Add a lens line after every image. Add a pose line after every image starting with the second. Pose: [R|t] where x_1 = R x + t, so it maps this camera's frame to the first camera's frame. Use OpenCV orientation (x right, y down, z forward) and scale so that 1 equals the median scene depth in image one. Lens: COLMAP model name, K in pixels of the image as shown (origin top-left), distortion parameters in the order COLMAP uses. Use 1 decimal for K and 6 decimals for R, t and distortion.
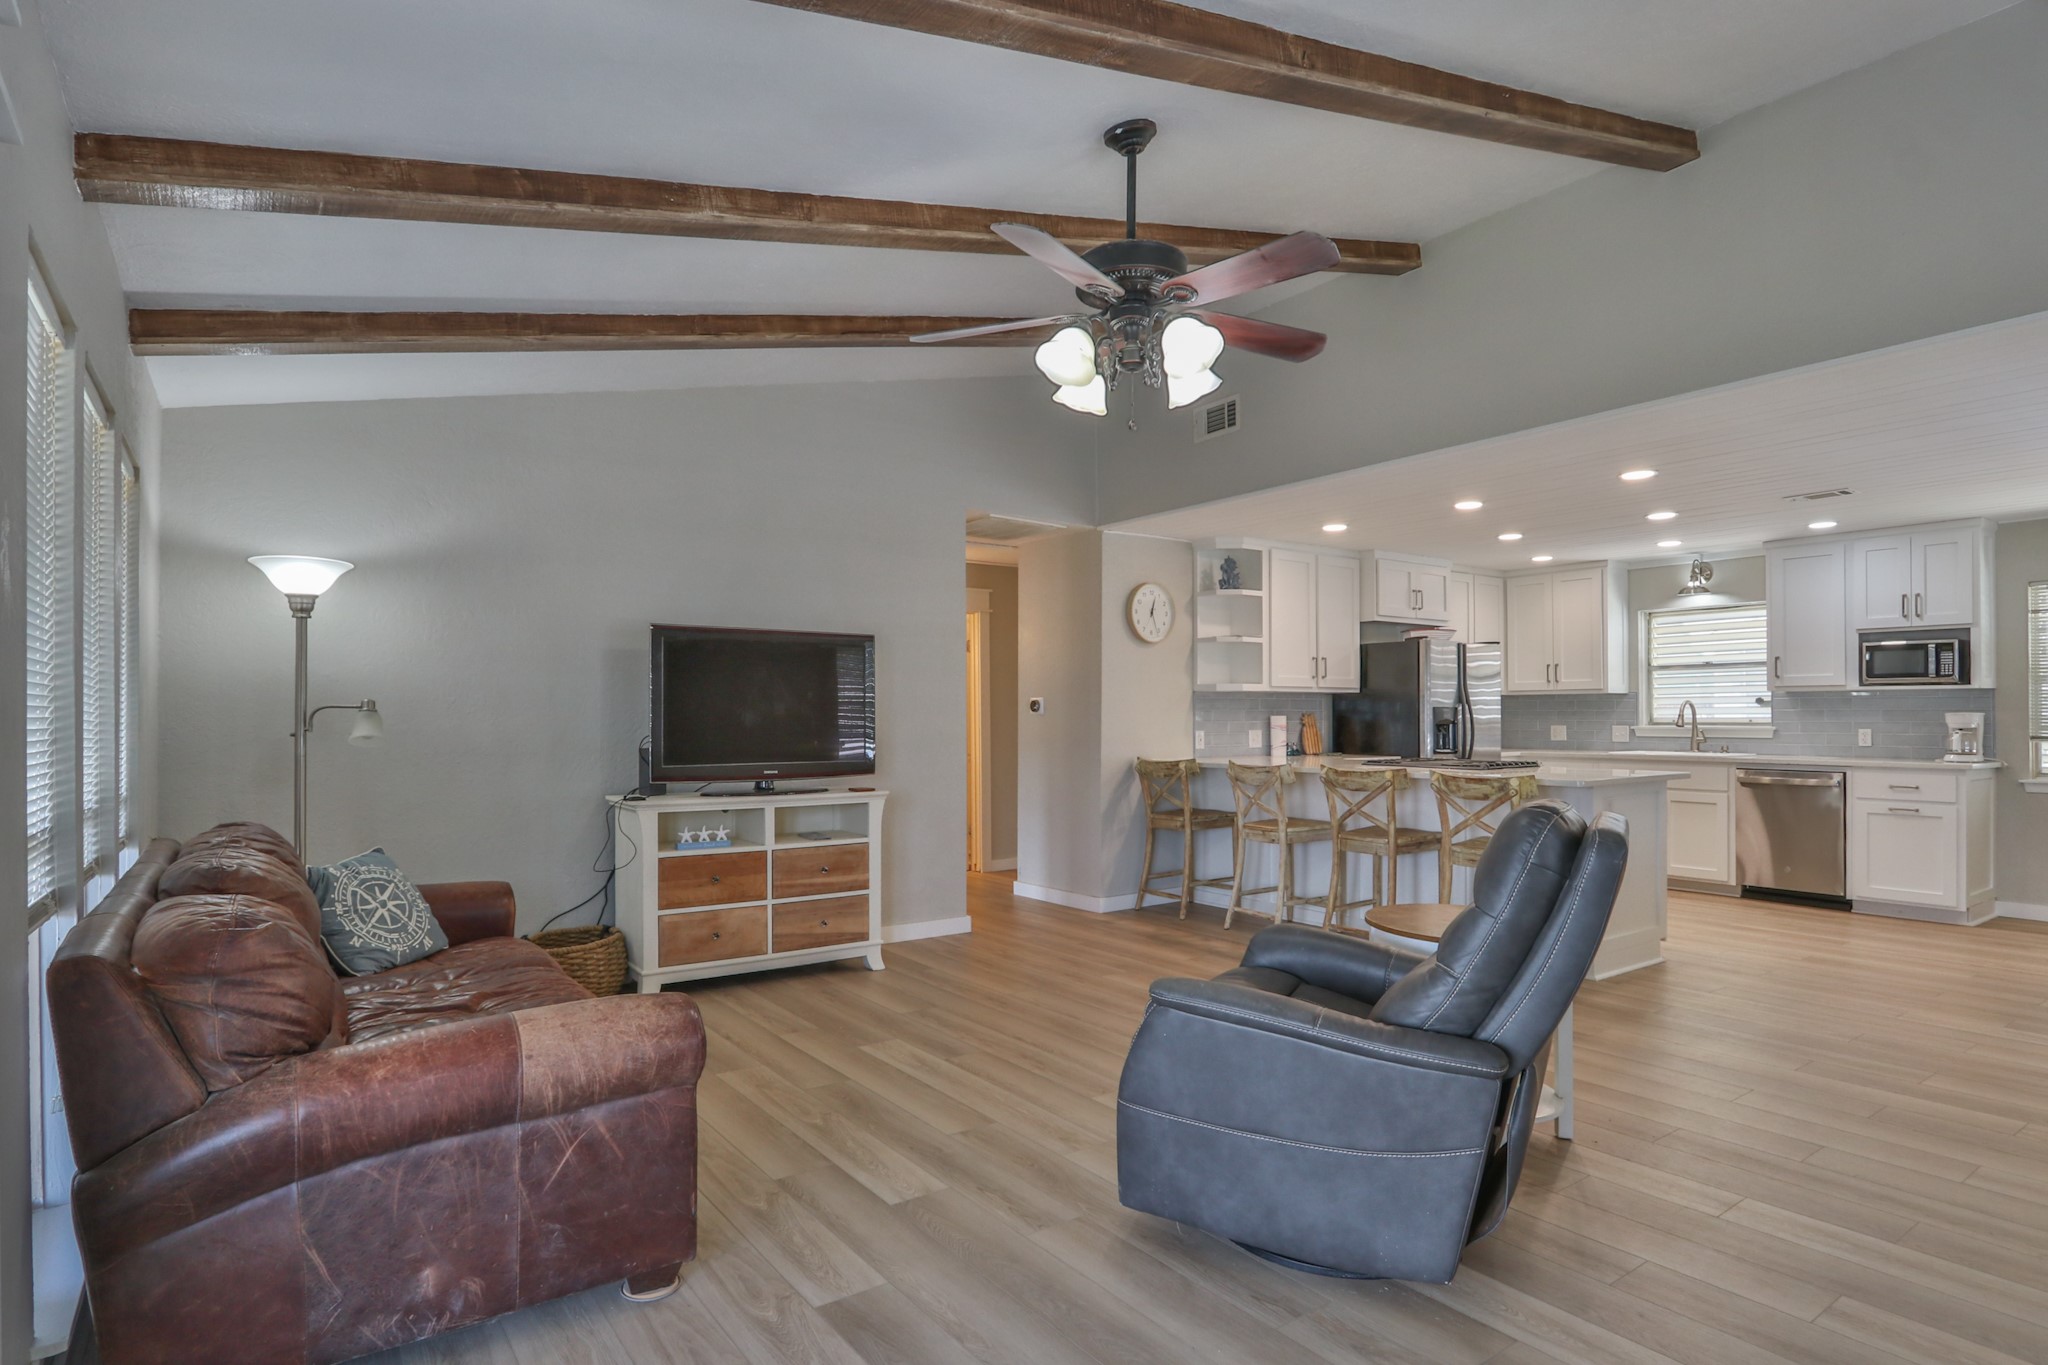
lens RADIAL K [[1080.0, 0, 1012.9], [0, 1080.0, 706.4], [0, 0, 1]] dist [-0.013011, 0.000809]
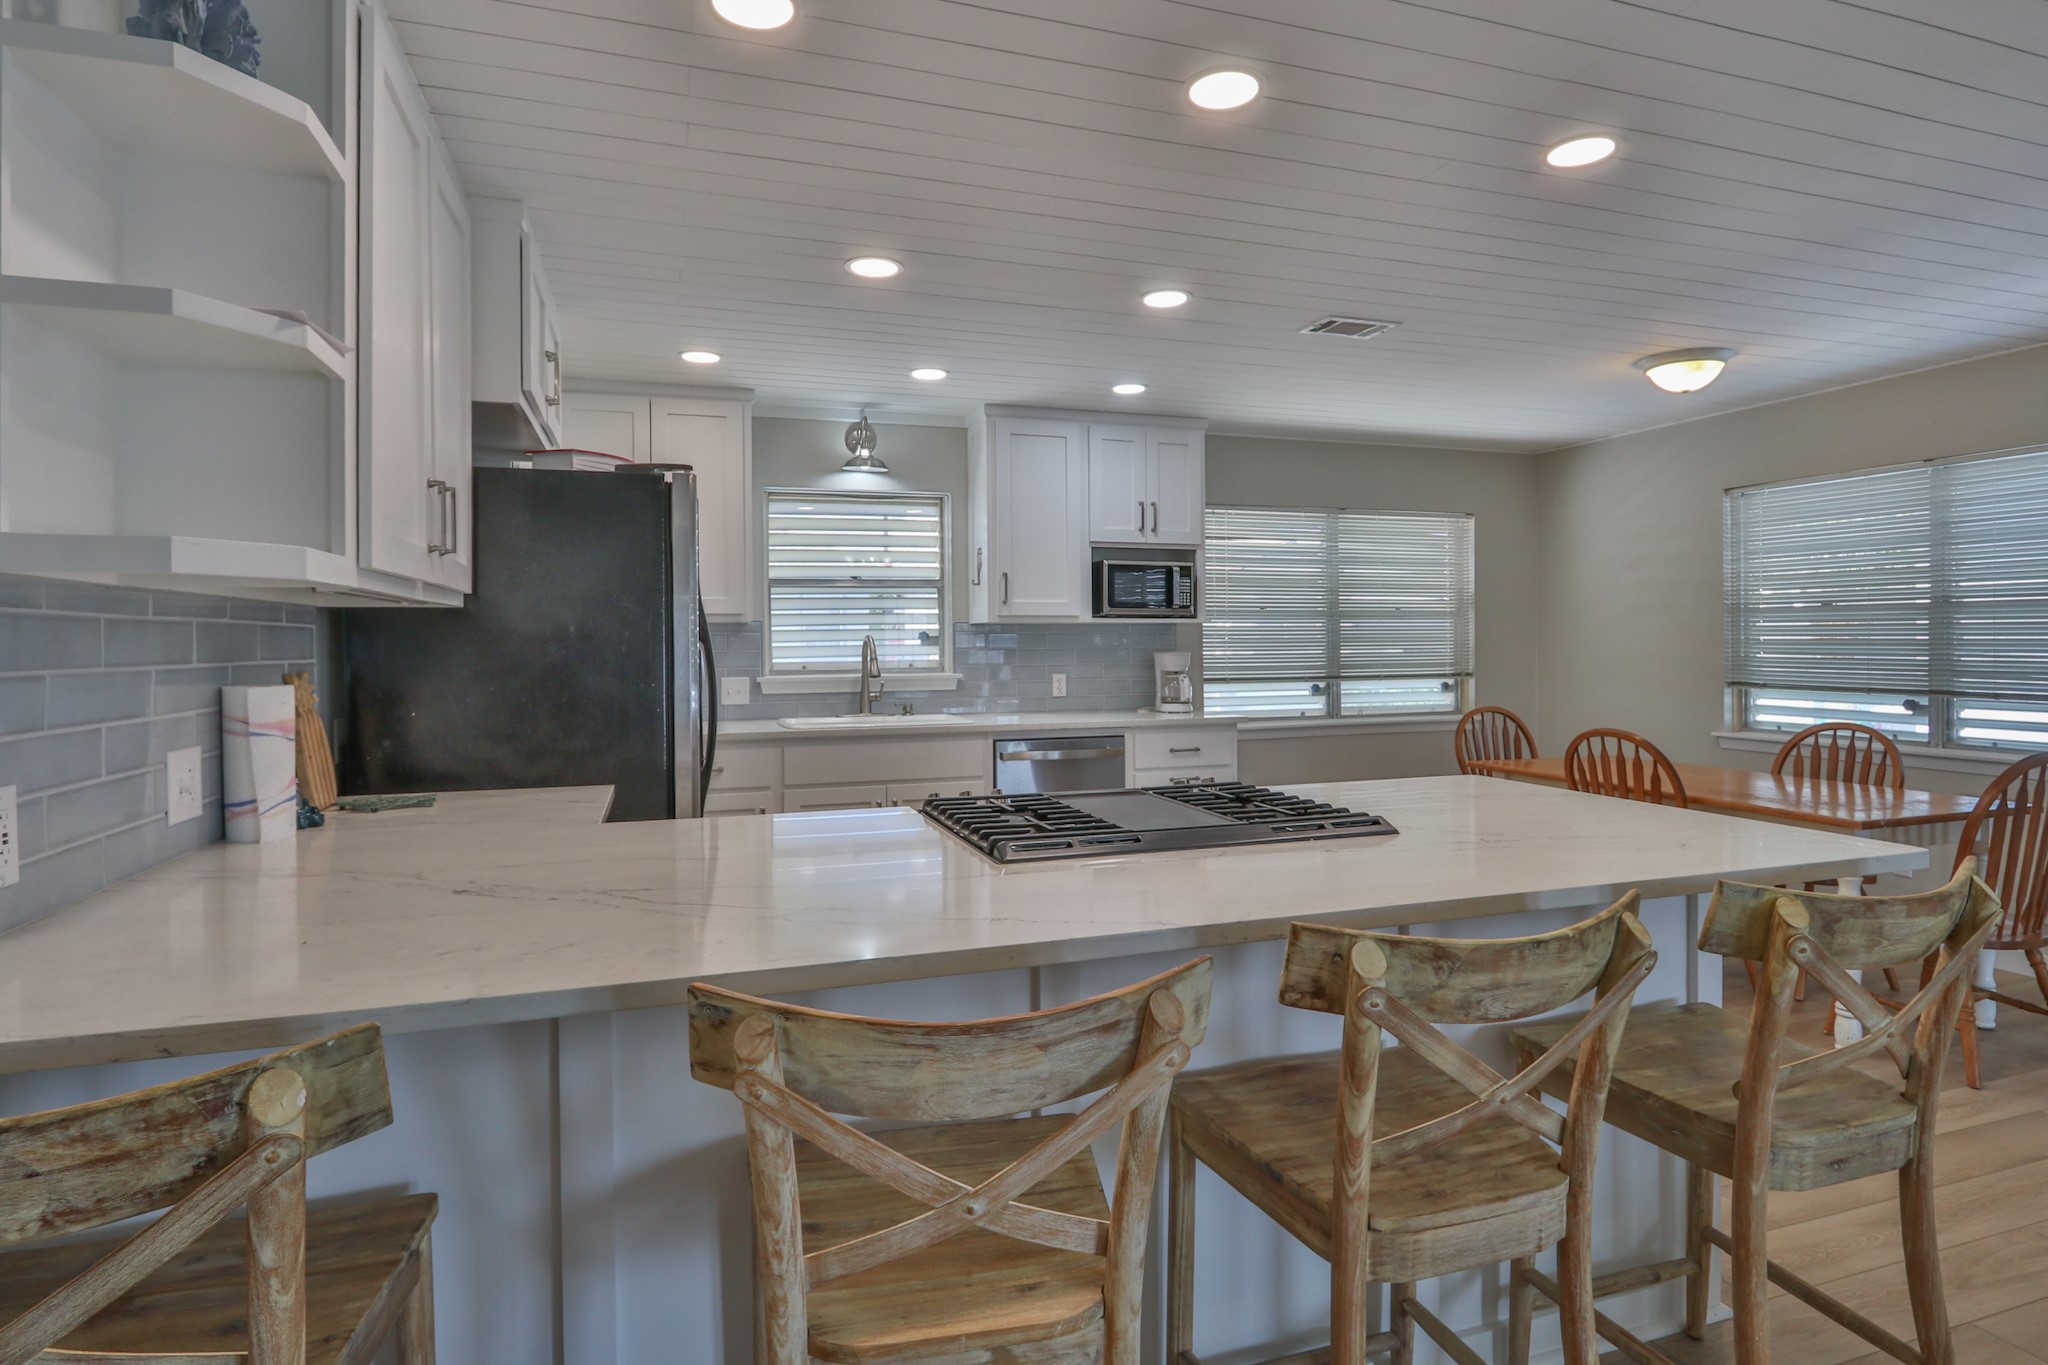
lens RADIAL K [[1080.0, 0, 1036.5], [0, 1080.0, 643.4], [0, 0, 1]] dist [-0.013011, 0.000809]
pose [[0.286720, -0.001916, 0.958013, 0.054330], [0.000528, 0.999998, 0.001841, -0.002372], [-0.958014, -0.000022, 0.286720, 0.784607]]
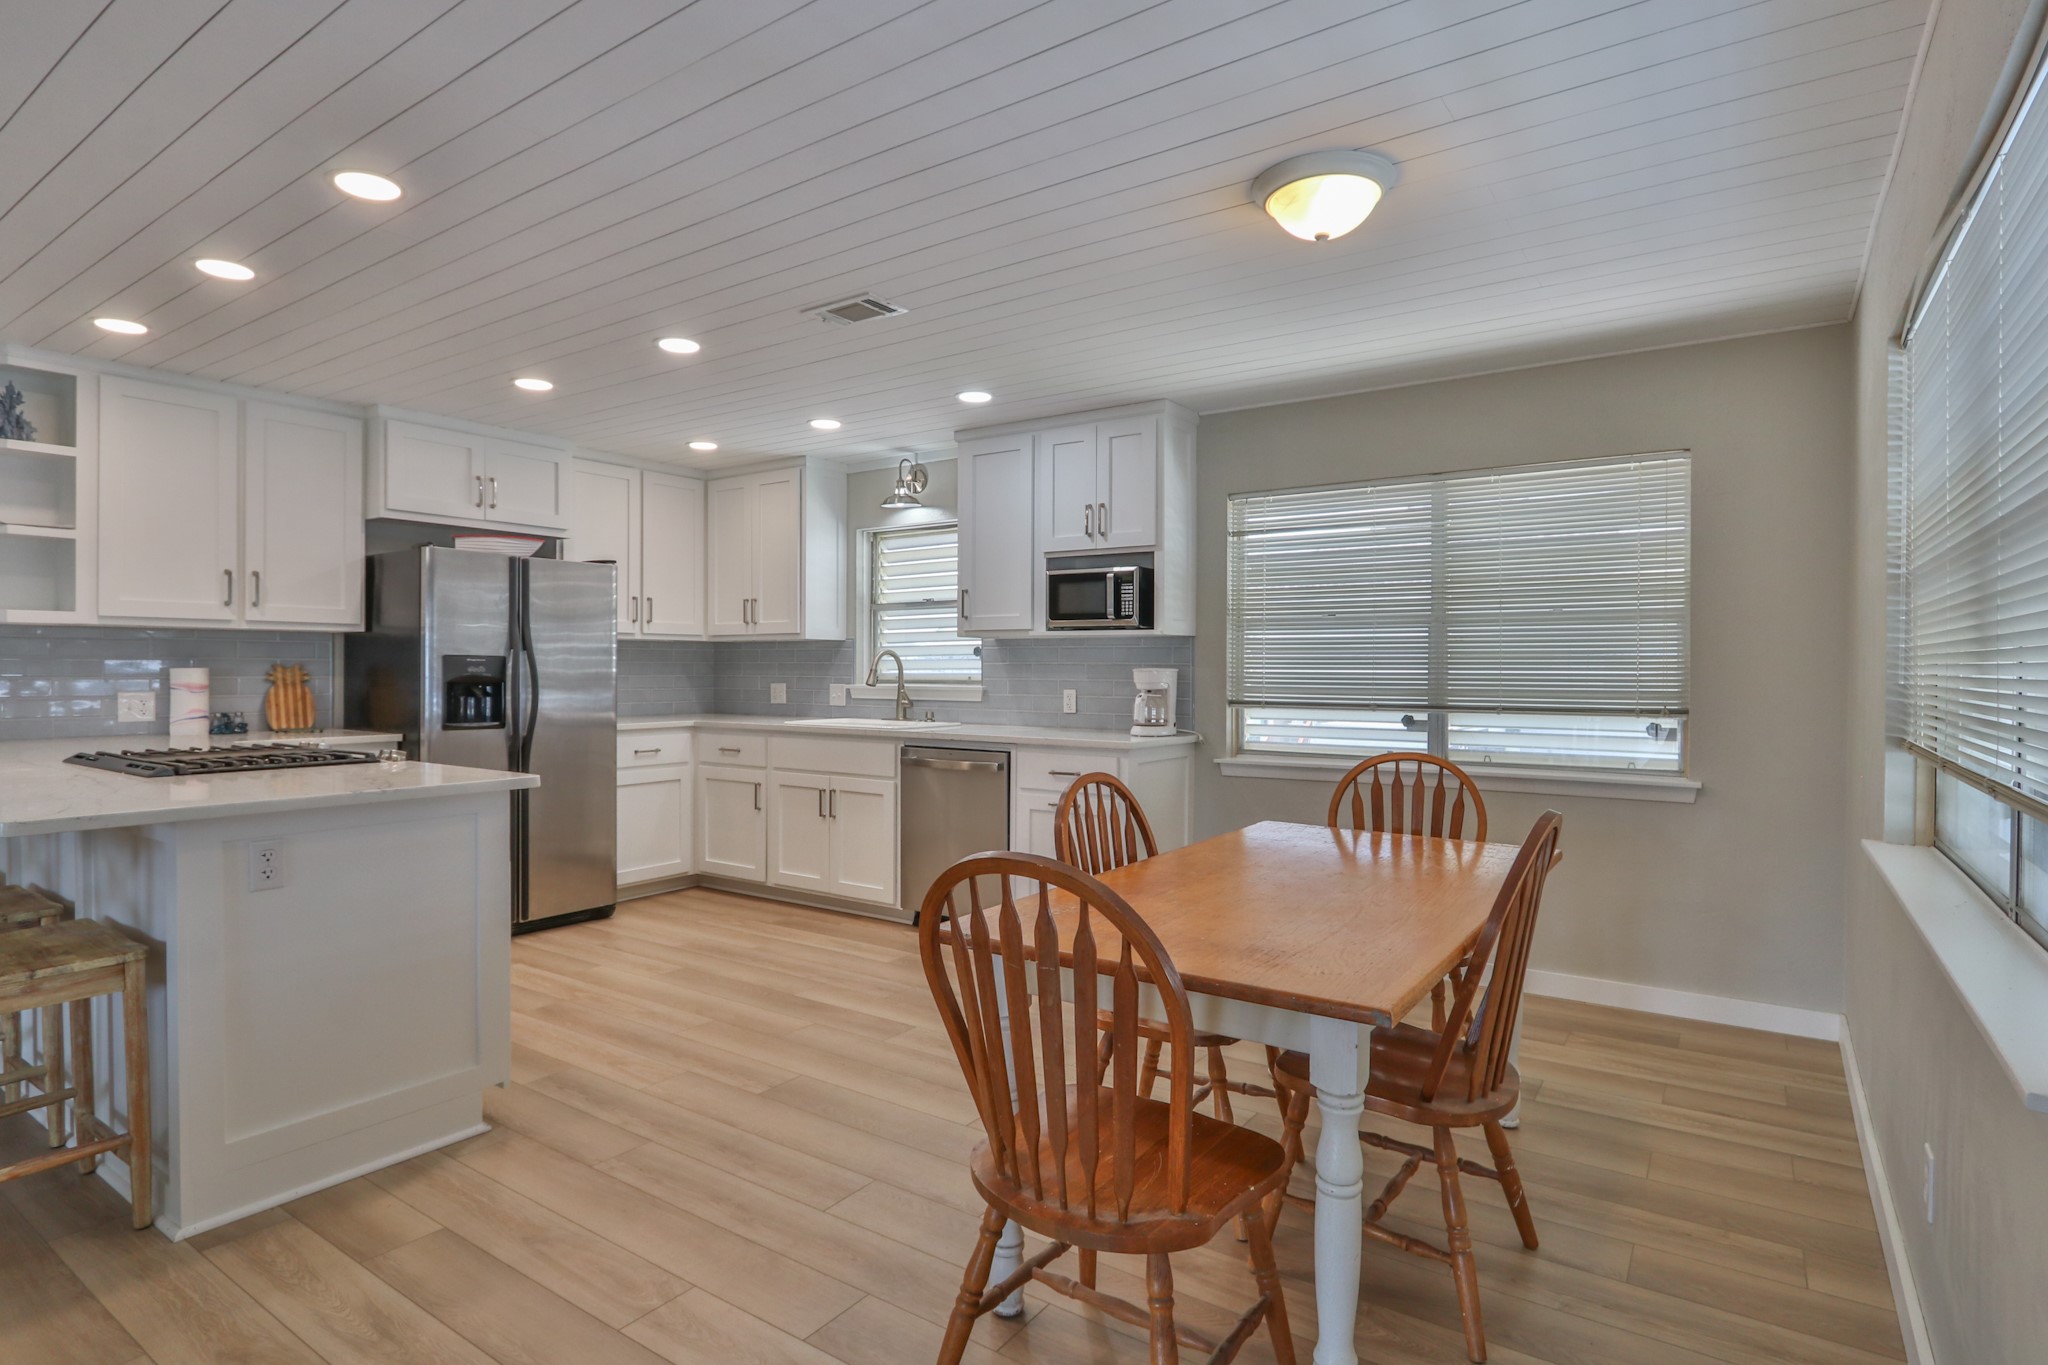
lens RADIAL K [[1080.0, 0, 1031.4], [0, 1080.0, 674.1], [0, 0, 1]] dist [-0.013011, 0.000809]
pose [[0.943007, 0.003284, 0.332755, 0.513706], [-0.007386, 0.999912, 0.011063, 0.001984], [-0.332690, -0.012890, 0.942948, 0.299776]]
